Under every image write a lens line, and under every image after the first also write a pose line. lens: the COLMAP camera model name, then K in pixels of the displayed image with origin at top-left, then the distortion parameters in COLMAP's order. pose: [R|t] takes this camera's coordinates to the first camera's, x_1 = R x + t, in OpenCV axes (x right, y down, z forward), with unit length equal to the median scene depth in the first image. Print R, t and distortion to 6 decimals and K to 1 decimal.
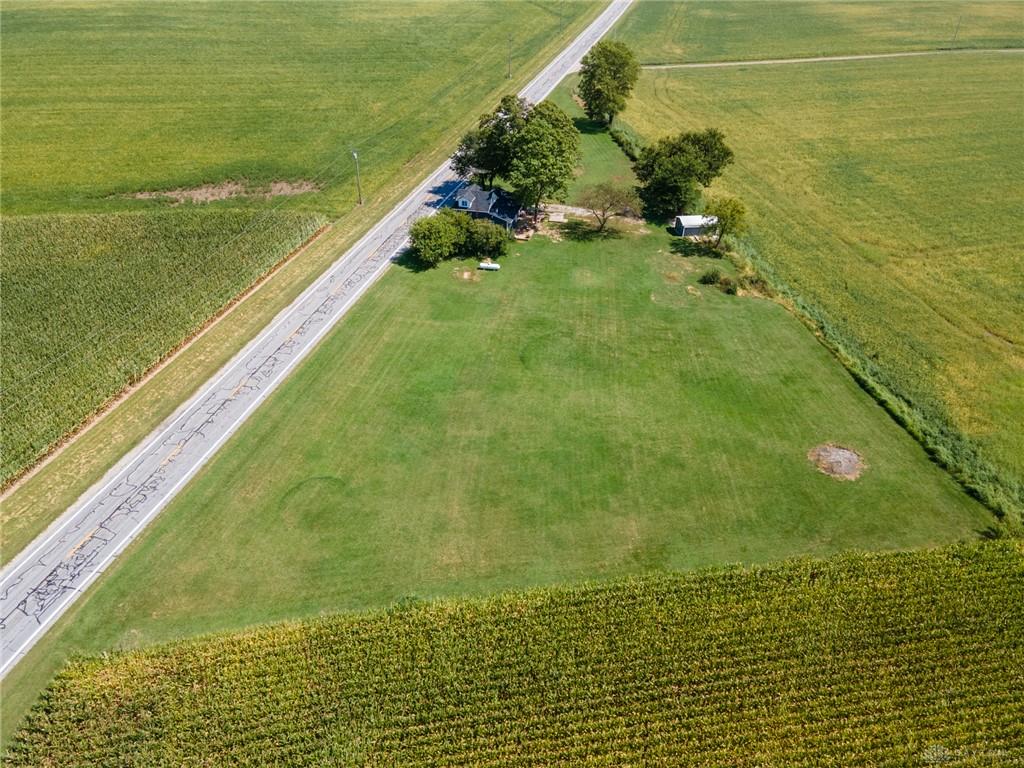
lens RADIAL K [[740.8, 0, 511.5], [0, 740.8, 384.7], [0, 0, 1]] dist [0.041025, 0.016091]
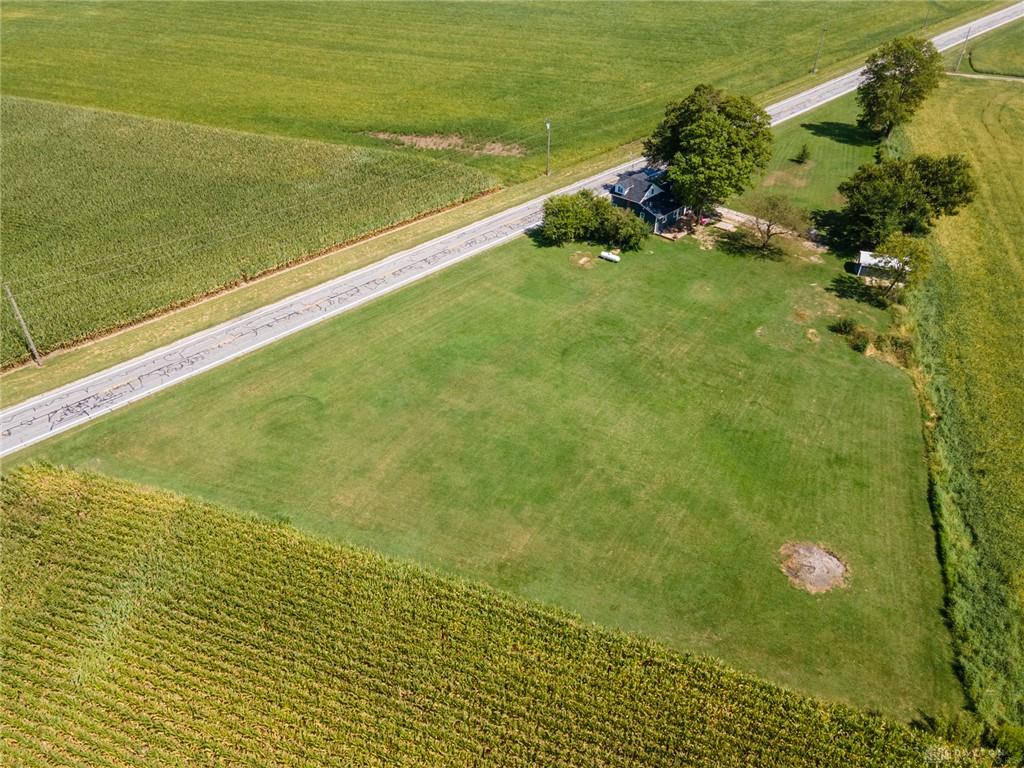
lens RADIAL K [[740.8, 0, 511.6], [0, 740.8, 384.8], [0, 0, 1]] dist [0.041025, 0.016091]
pose [[0.870040, 0.287345, -0.400579, 0.297109], [-0.279299, 0.956885, 0.079771, -0.042929], [0.406230, 0.042478, 0.912783, 0.078393]]
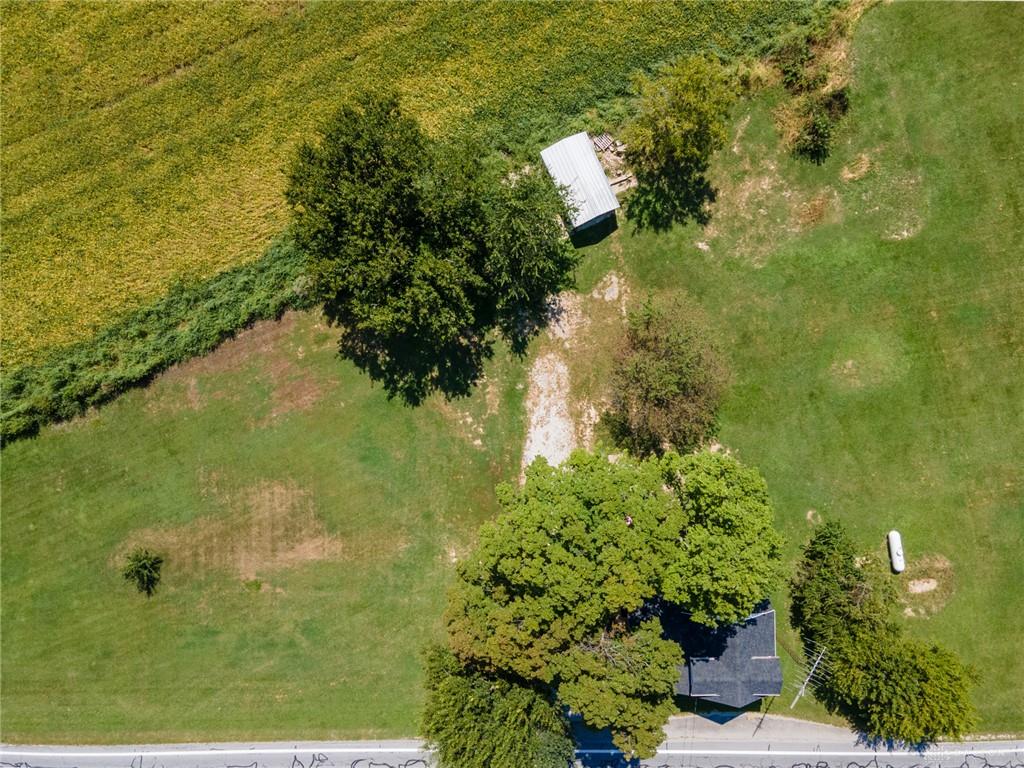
lens RADIAL K [[740.8, 0, 509.7], [0, 740.8, 381.2], [0, 0, 1]] dist [0.041025, 0.016091]
pose [[-0.270449, -0.962545, -0.019097, 0.169836], [0.557239, -0.172683, 0.812198, -0.724399], [-0.785075, 0.209017, 0.583069, 0.895089]]
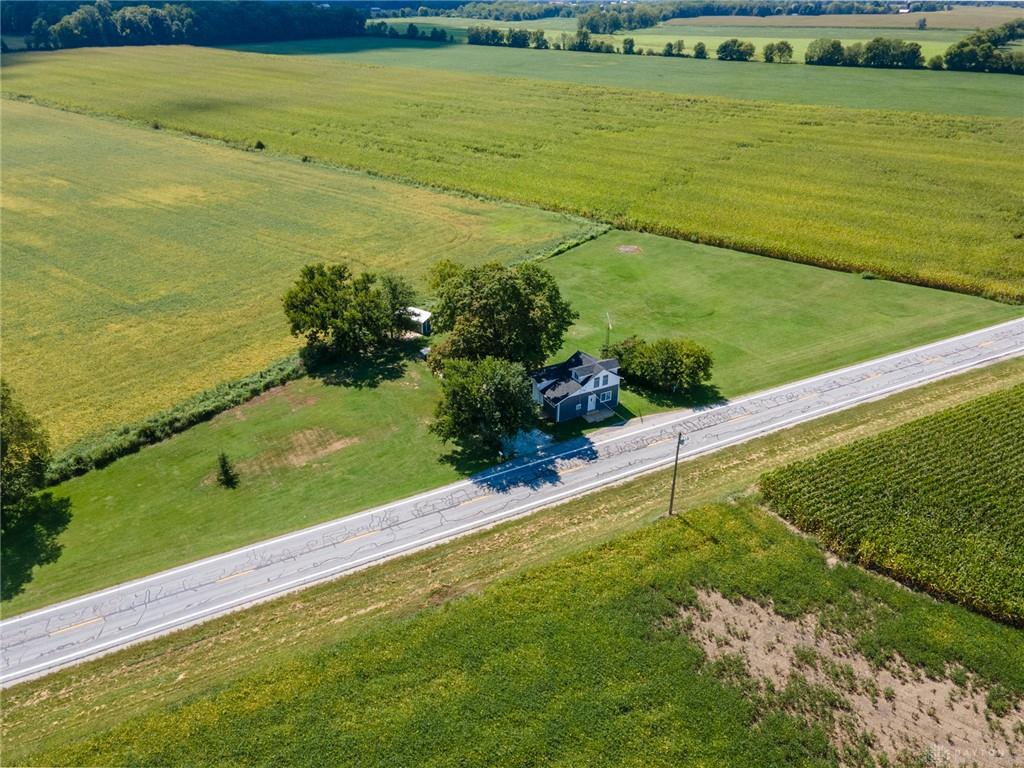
lens RADIAL K [[740.8, 0, 510.2], [0, 740.8, 379.1], [0, 0, 1]] dist [0.041025, 0.016091]
pose [[-0.681087, -0.355804, 0.639940, -0.551377], [0.407544, 0.541882, 0.735032, -0.951305], [-0.608300, 0.761425, -0.224063, 1.366941]]
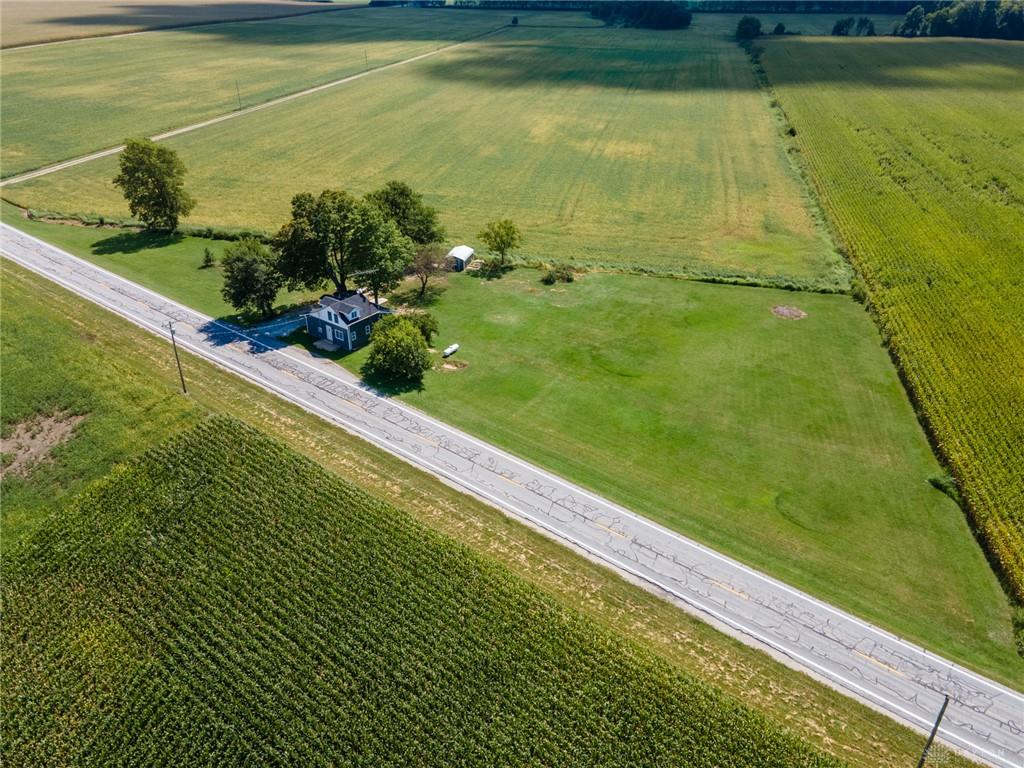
lens RADIAL K [[740.8, 0, 510.6], [0, 740.8, 385.3], [0, 0, 1]] dist [0.041025, 0.016091]
pose [[0.392766, -0.457359, 0.797846, -0.785798], [0.520596, 0.825747, 0.217073, -0.292499], [-0.758099, 0.330097, 0.562425, 0.432755]]
